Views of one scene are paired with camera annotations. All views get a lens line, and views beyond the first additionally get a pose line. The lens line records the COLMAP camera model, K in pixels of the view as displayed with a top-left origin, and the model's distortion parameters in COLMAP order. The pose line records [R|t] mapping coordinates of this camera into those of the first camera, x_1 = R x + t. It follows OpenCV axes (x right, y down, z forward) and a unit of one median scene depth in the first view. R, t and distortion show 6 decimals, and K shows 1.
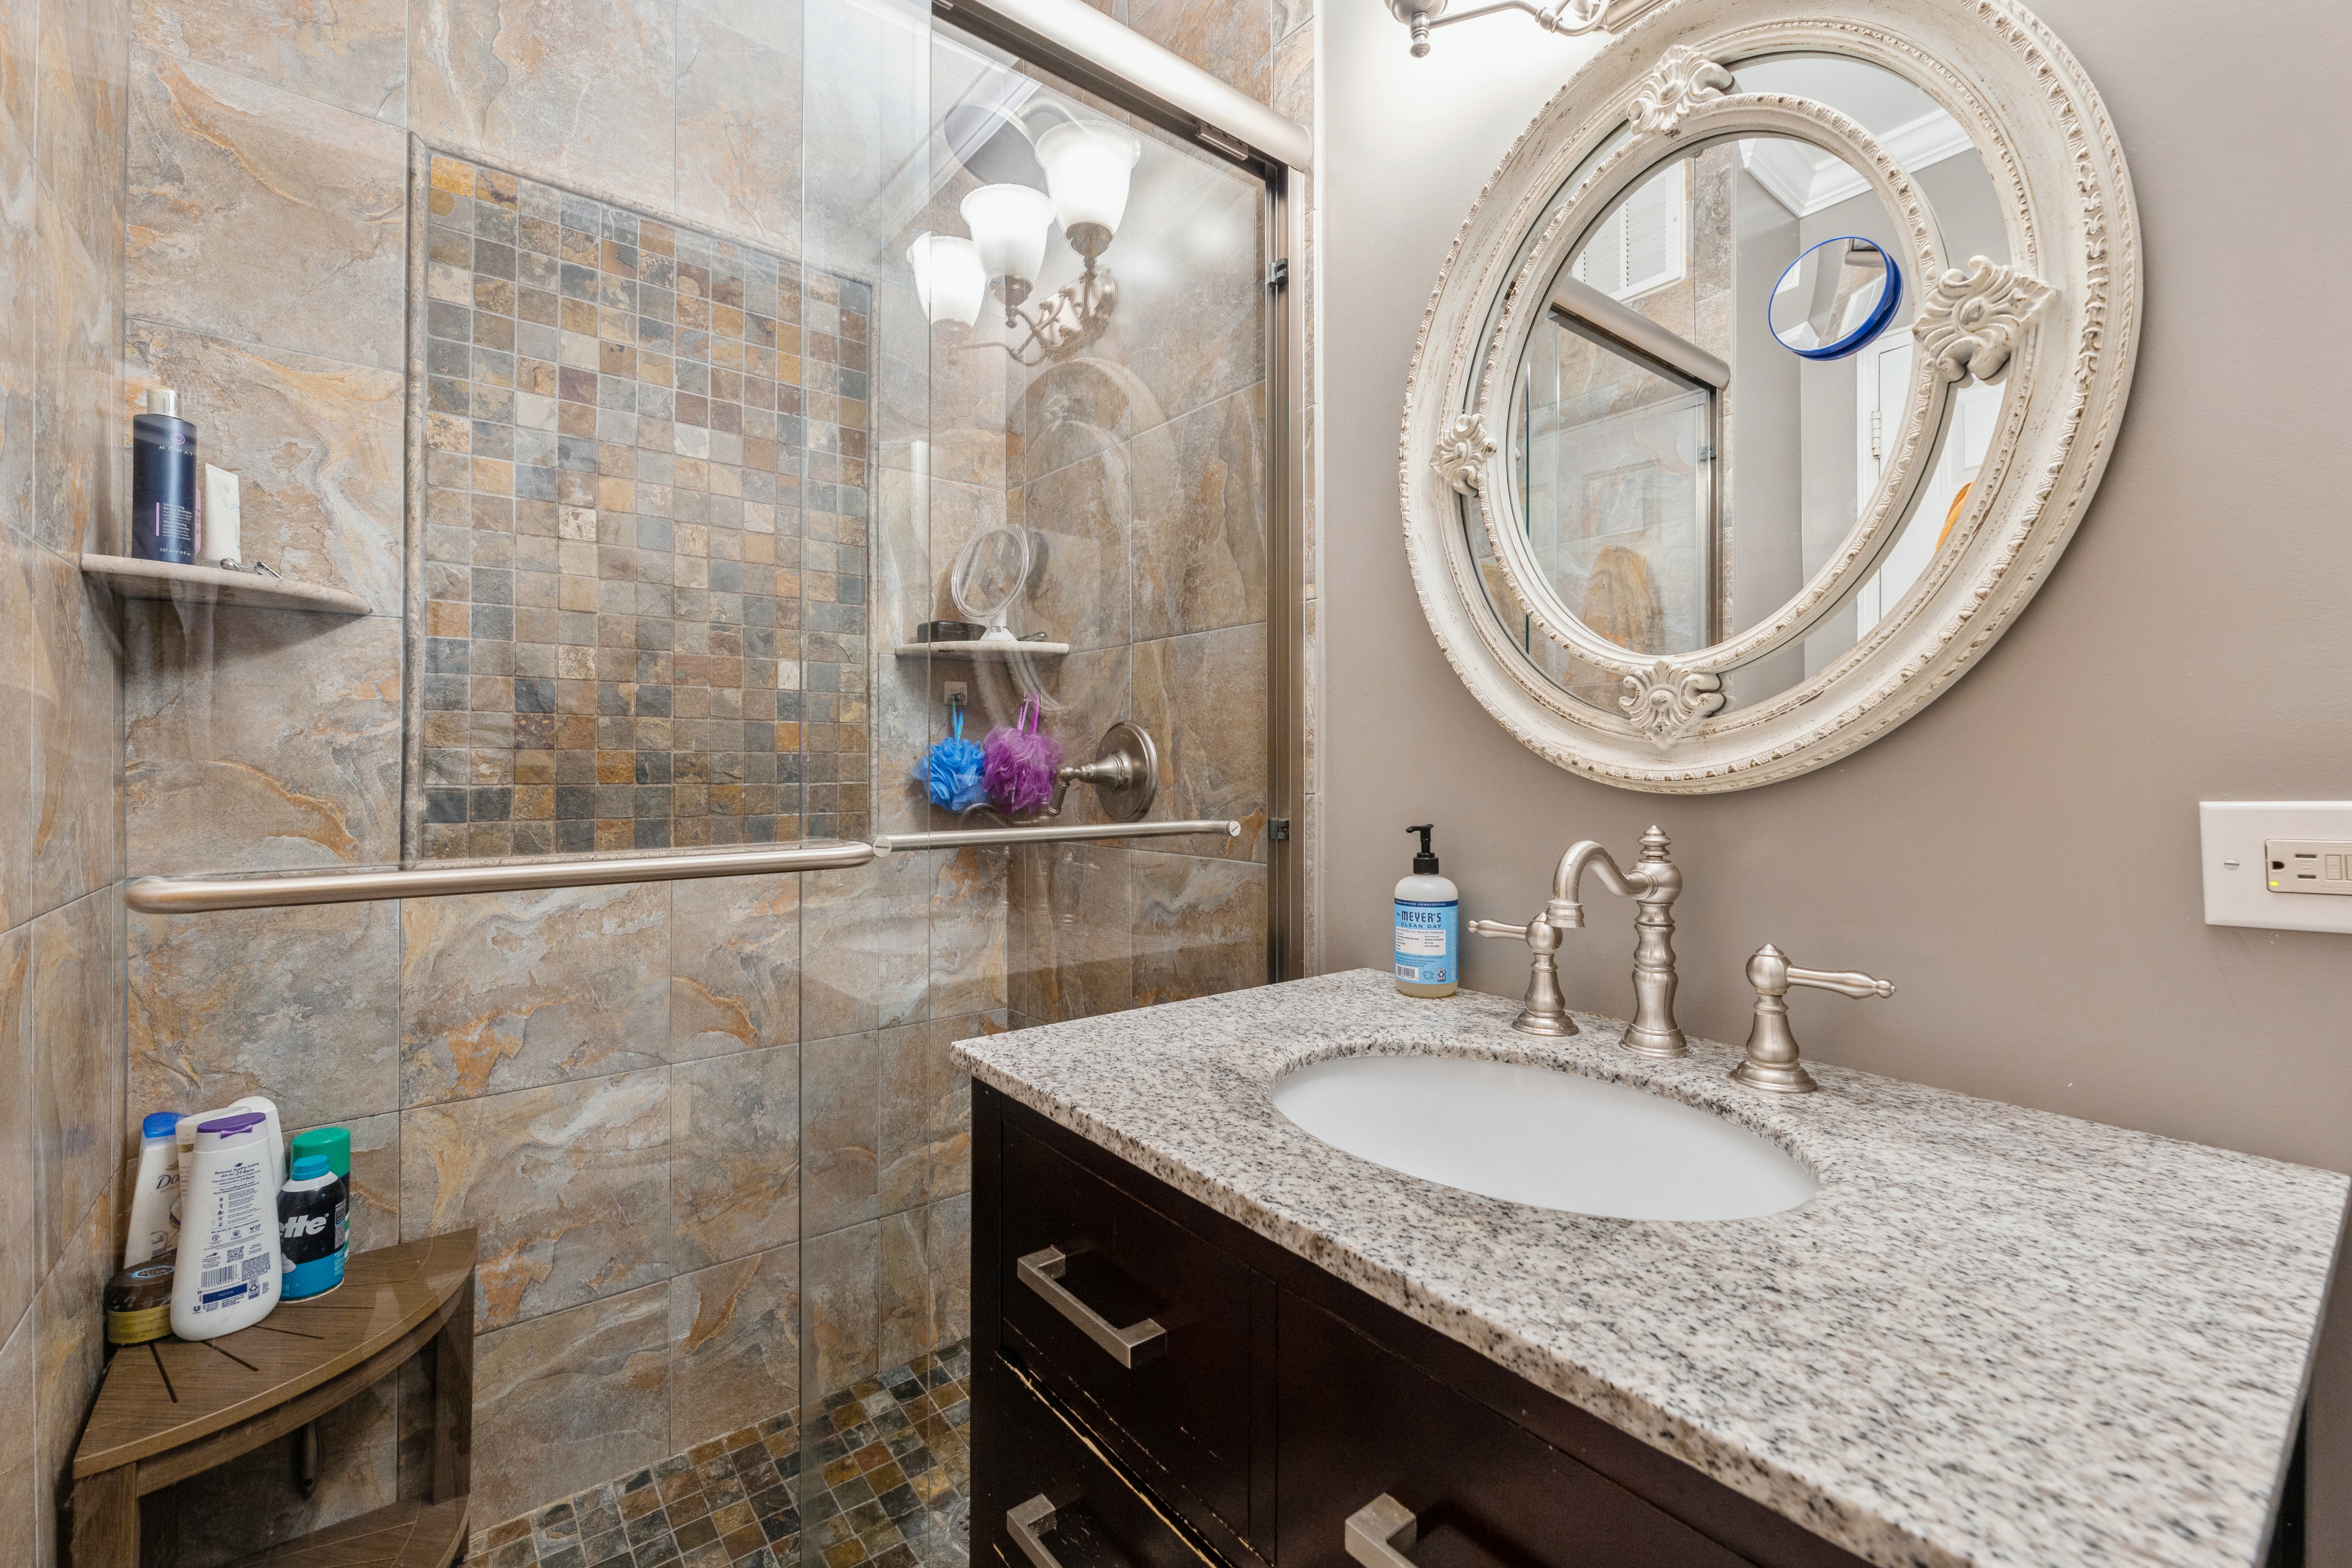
lens RADIAL K [[996.6, 0, 1183.2], [0, 996.6, 755.2], [0, 0, 1]] dist [0.002019, -0.000781]
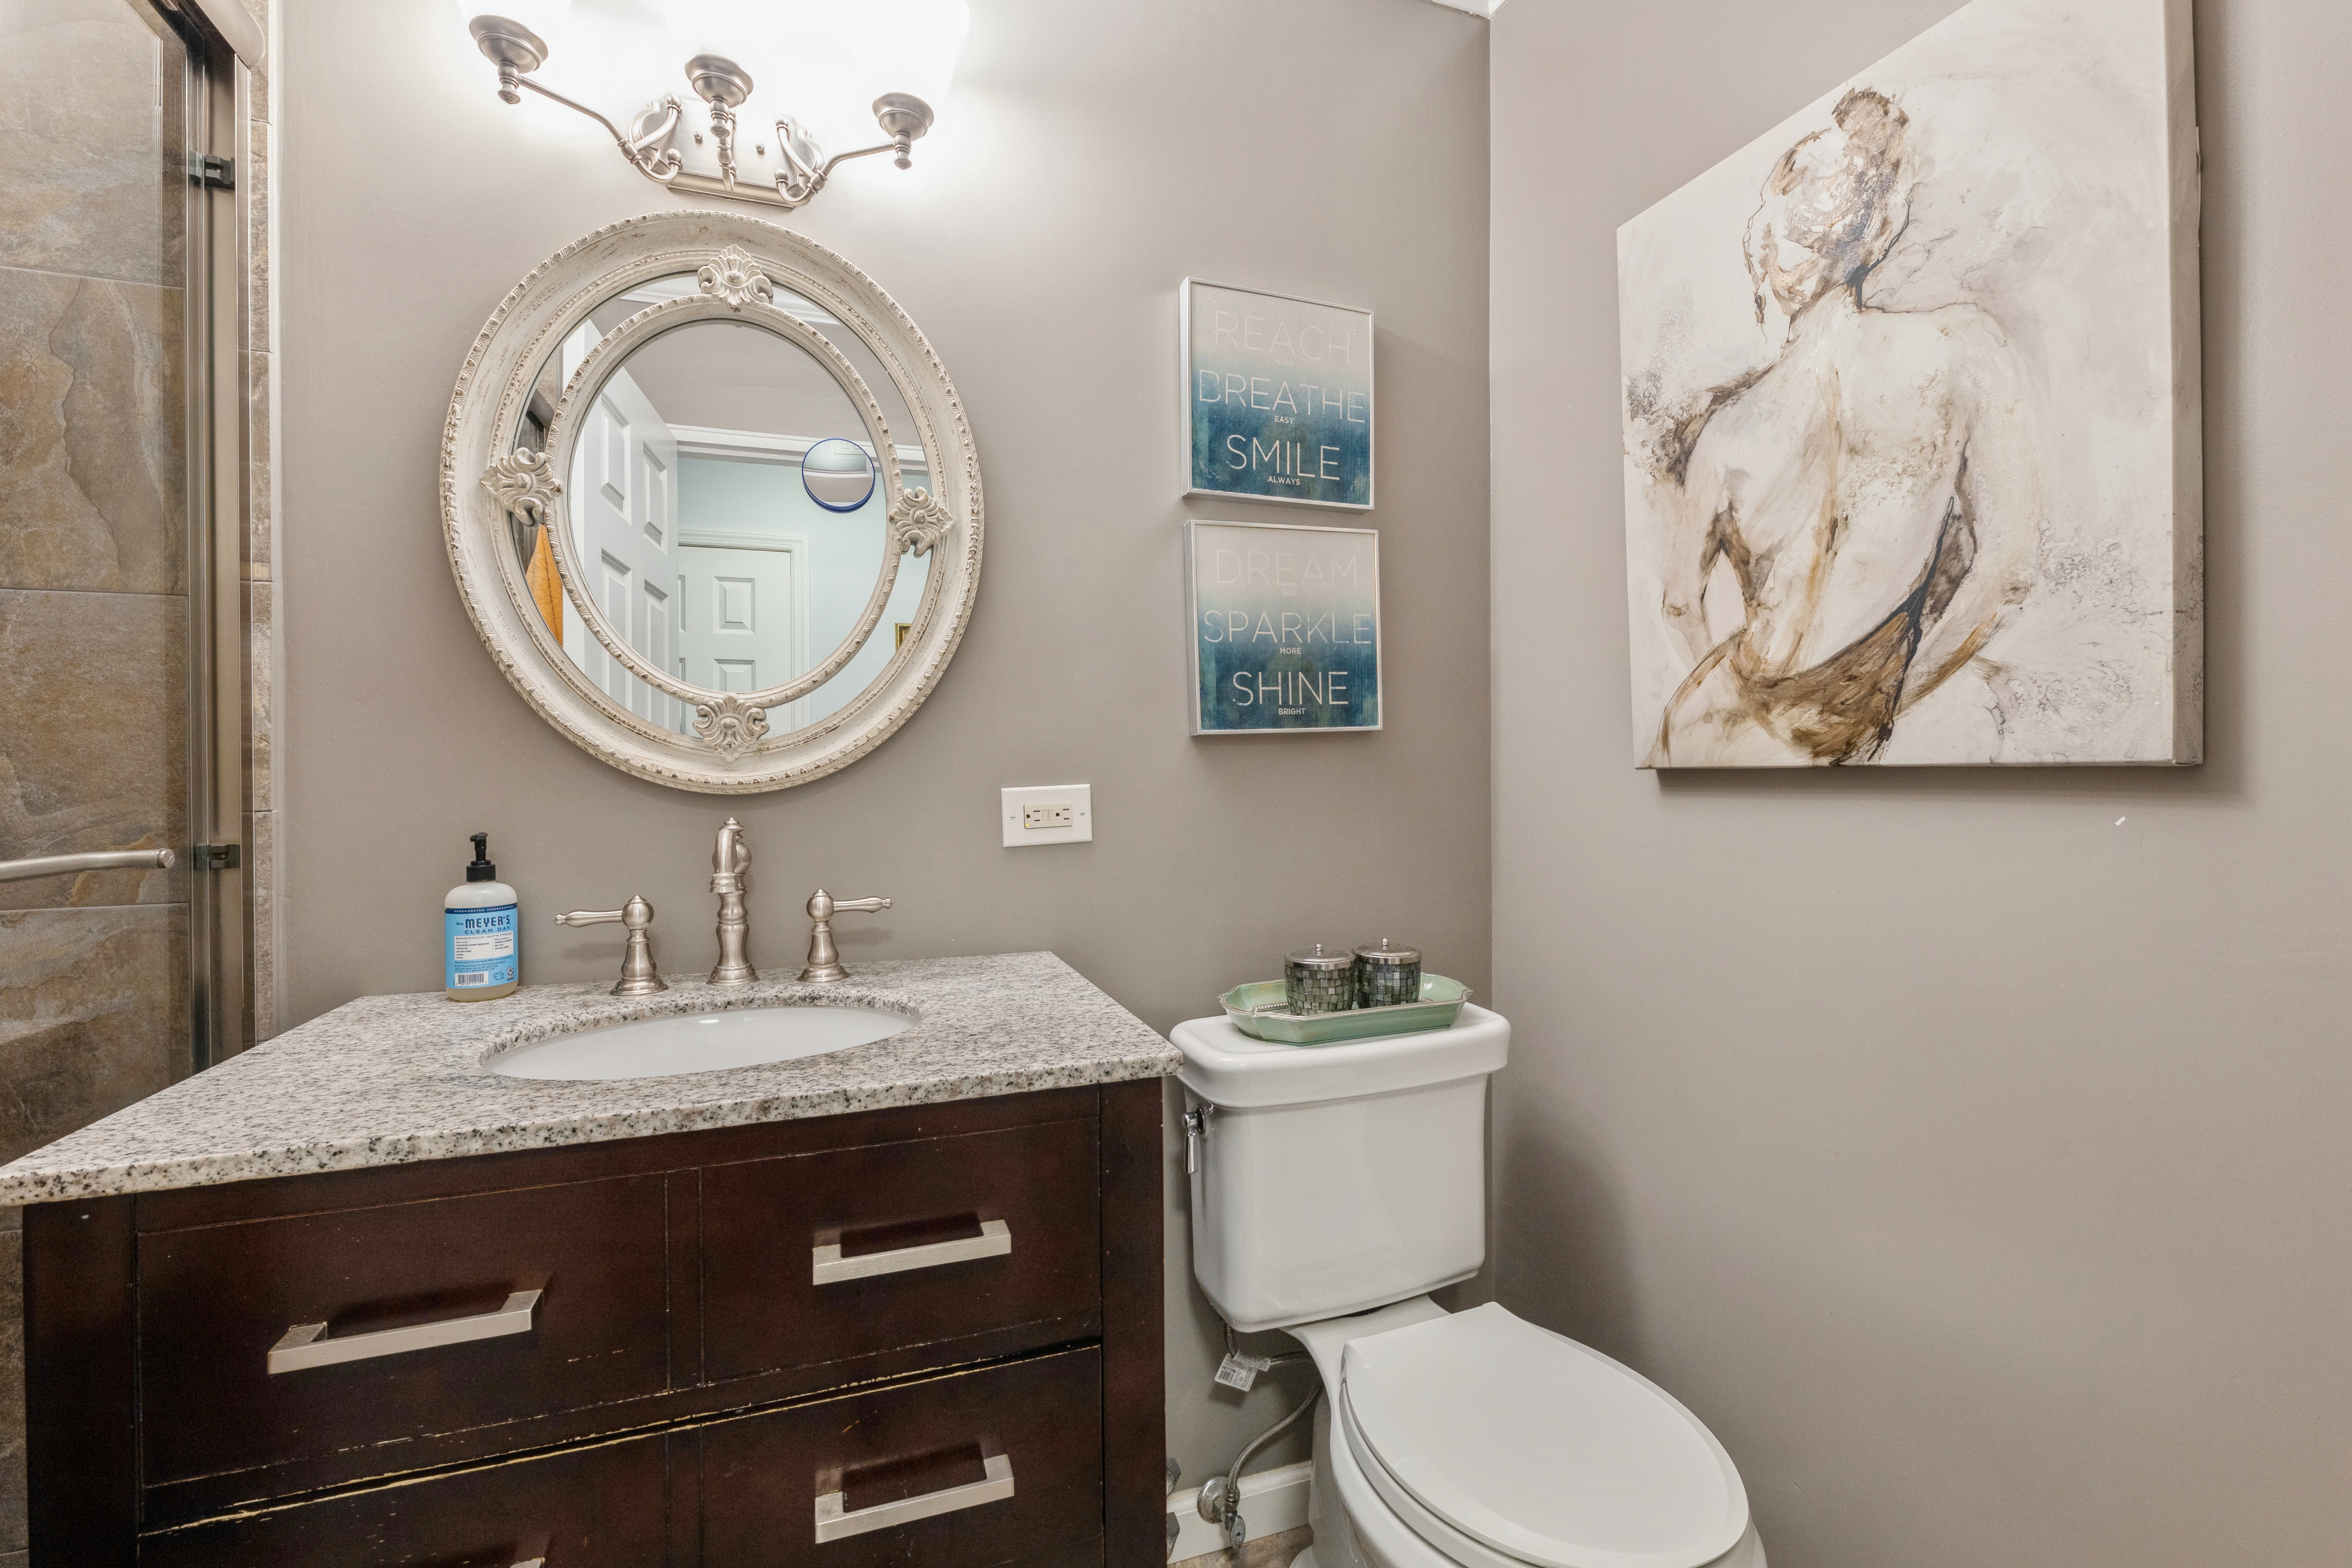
lens RADIAL K [[996.6, 0, 1167.0], [0, 996.6, 775.9], [0, 0, 1]] dist [0.002019, -0.000781]
pose [[0.327773, -0.005456, 0.944741, -0.695636], [0.000894, 0.999985, 0.005465, 0.008173], [-0.944756, -0.000947, 0.327772, -0.004112]]
